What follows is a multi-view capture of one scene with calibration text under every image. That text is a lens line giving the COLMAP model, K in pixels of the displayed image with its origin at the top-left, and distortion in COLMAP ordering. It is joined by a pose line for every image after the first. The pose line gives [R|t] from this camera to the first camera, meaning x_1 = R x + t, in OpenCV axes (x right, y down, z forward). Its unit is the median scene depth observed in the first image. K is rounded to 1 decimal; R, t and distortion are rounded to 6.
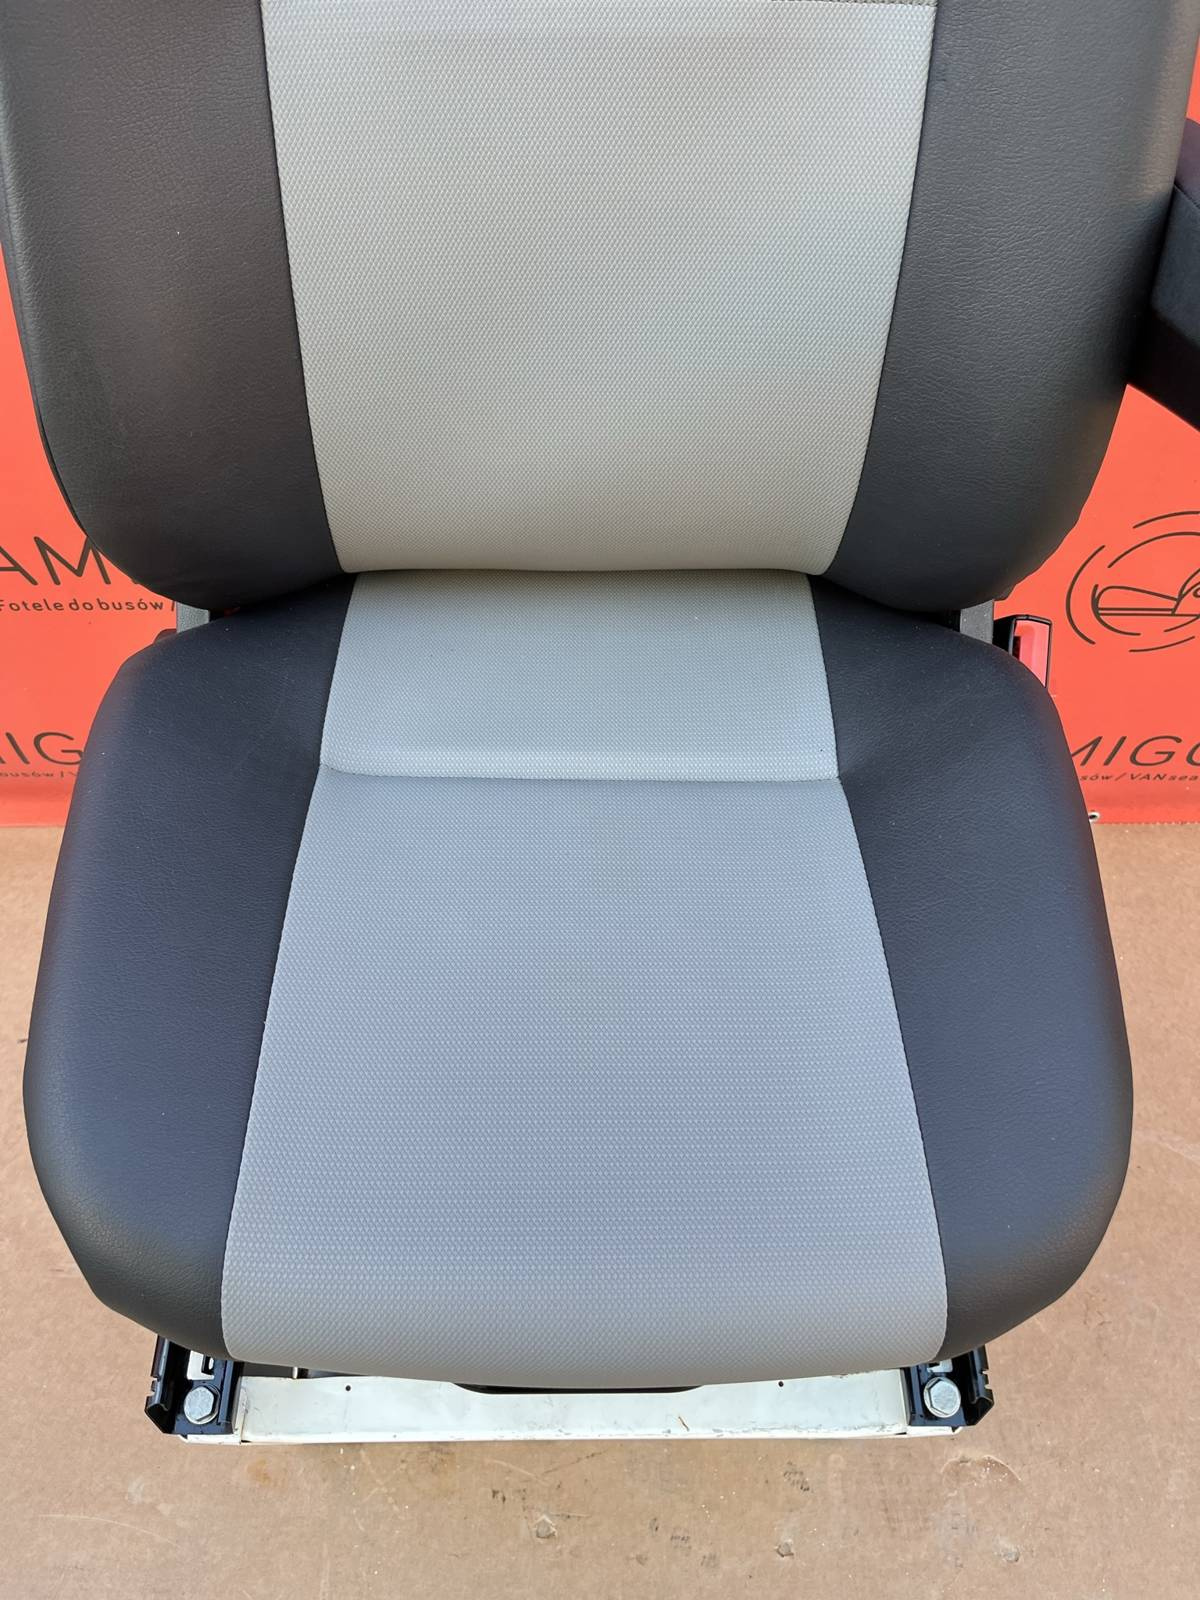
lens RADIAL K [[1209.0, 0, 576.0], [0, 1209.0, 803.8], [0, 0, 1]] dist [0.087859, -0.128170]
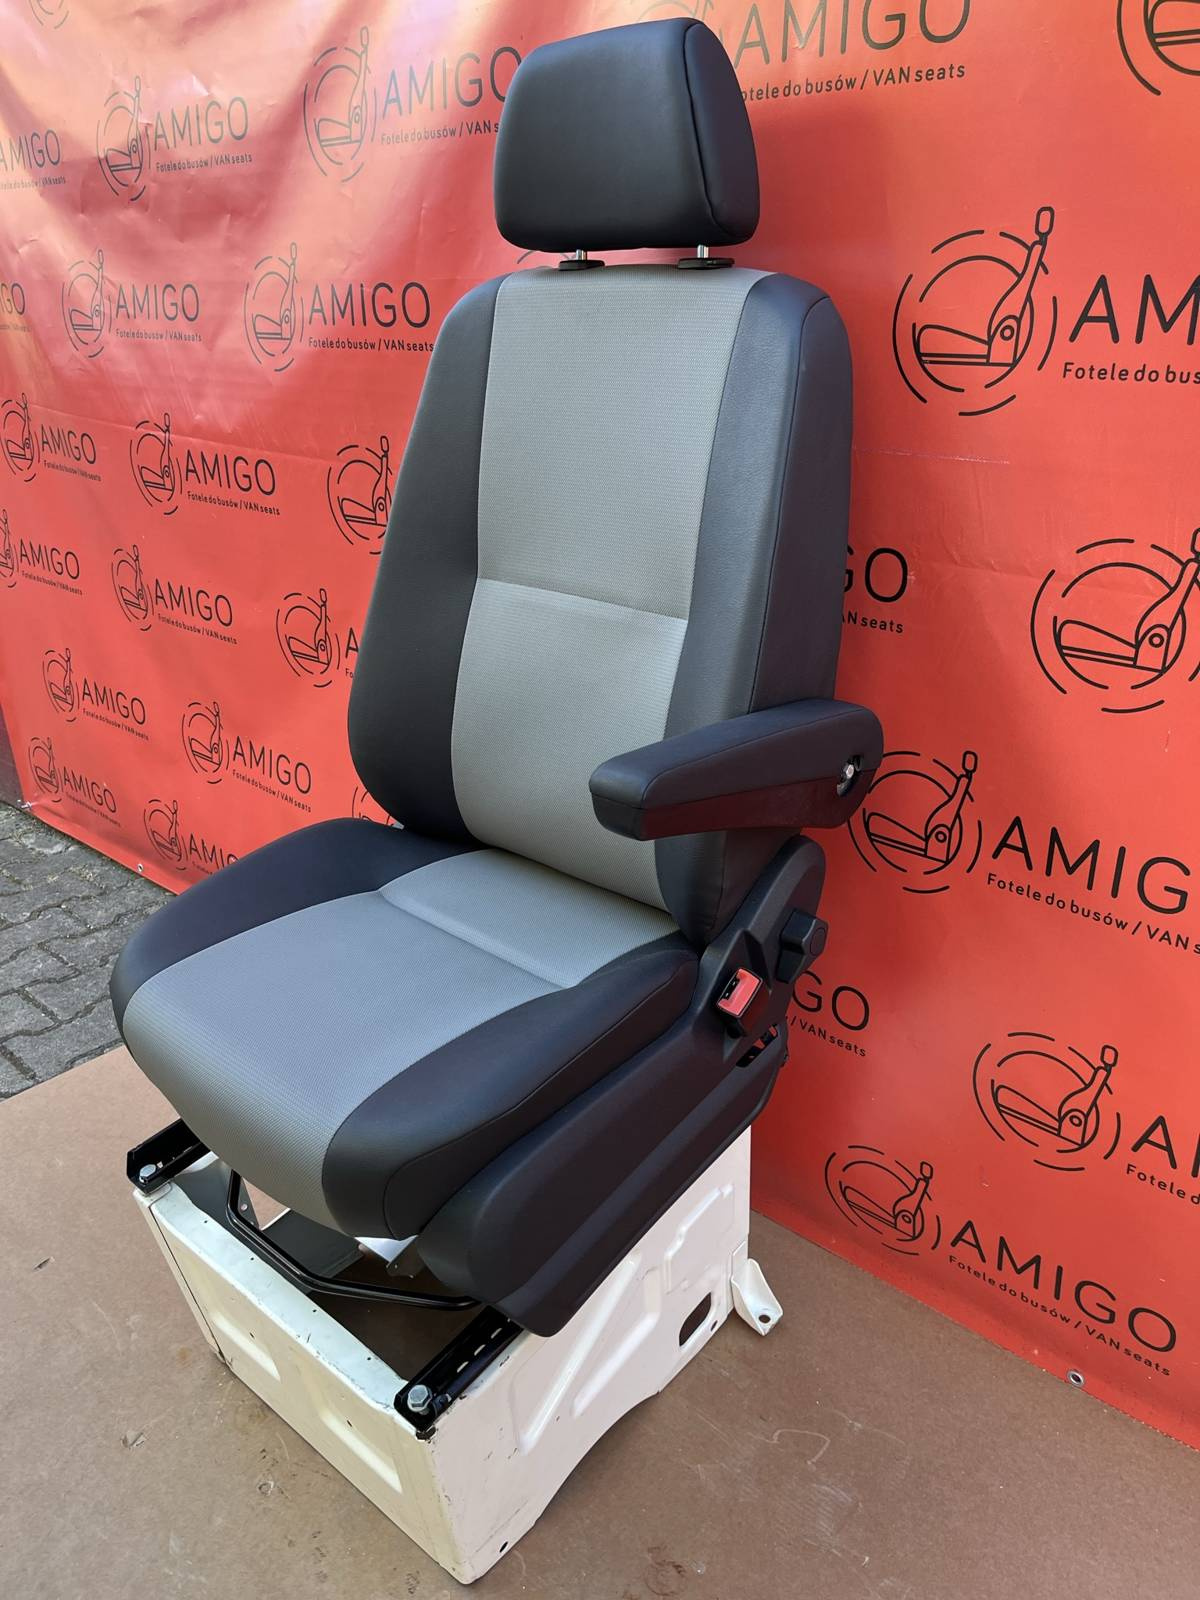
lens RADIAL K [[1246.2, 0, 579.4], [0, 1246.2, 786.0], [0, 0, 1]] dist [0.005513, 0.002776]
pose [[0.741009, 0.236524, -0.628460, 0.926710], [-0.506890, 0.810870, -0.292493, 0.179317], [0.440418, 0.535300, 0.720754, -0.283313]]
